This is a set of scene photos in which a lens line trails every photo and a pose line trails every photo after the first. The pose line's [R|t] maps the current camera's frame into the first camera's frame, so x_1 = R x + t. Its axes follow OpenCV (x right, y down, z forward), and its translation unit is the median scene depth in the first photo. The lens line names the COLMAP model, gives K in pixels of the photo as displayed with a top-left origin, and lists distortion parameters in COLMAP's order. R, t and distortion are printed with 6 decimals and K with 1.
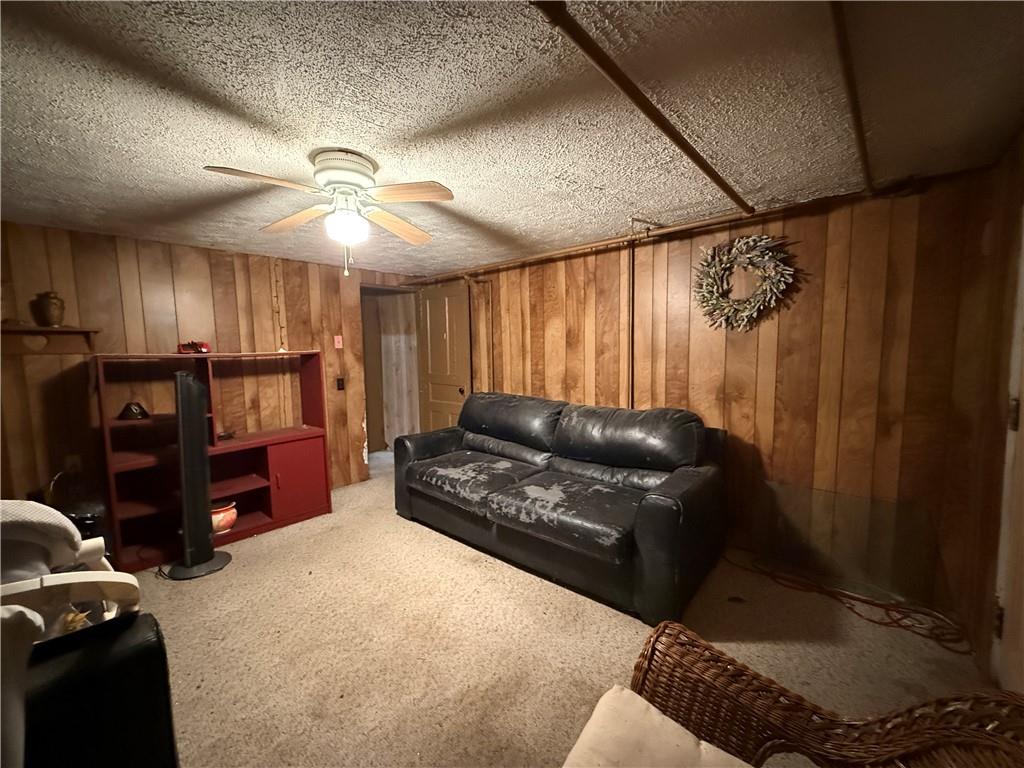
lens RADIAL K [[410.5, 0, 512.0], [0, 410.5, 384.0], [0, 0, 1]] dist [-0.001374, 0.000389]
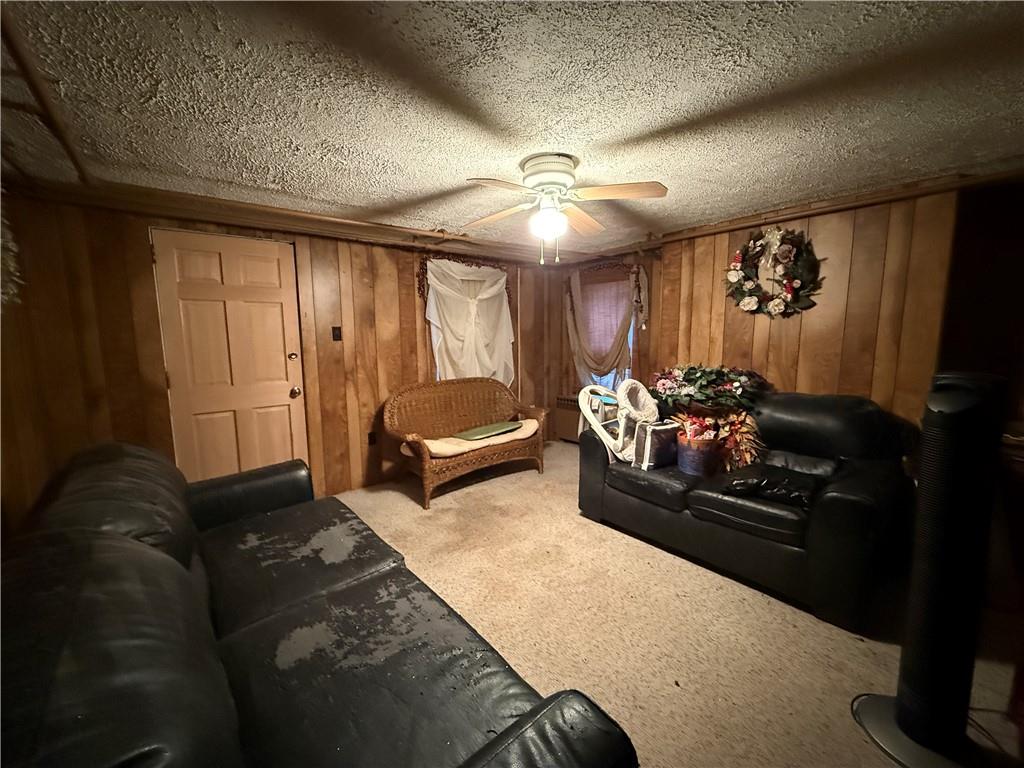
lens RADIAL K [[410.5, 0, 512.0], [0, 410.5, 384.0], [0, 0, 1]] dist [-0.001374, 0.000389]
pose [[-0.989167, 0.006699, 0.146644, -0.333582], [0.037490, 0.977360, 0.208236, -0.142712], [-0.141929, 0.211478, -0.967023, 1.564346]]
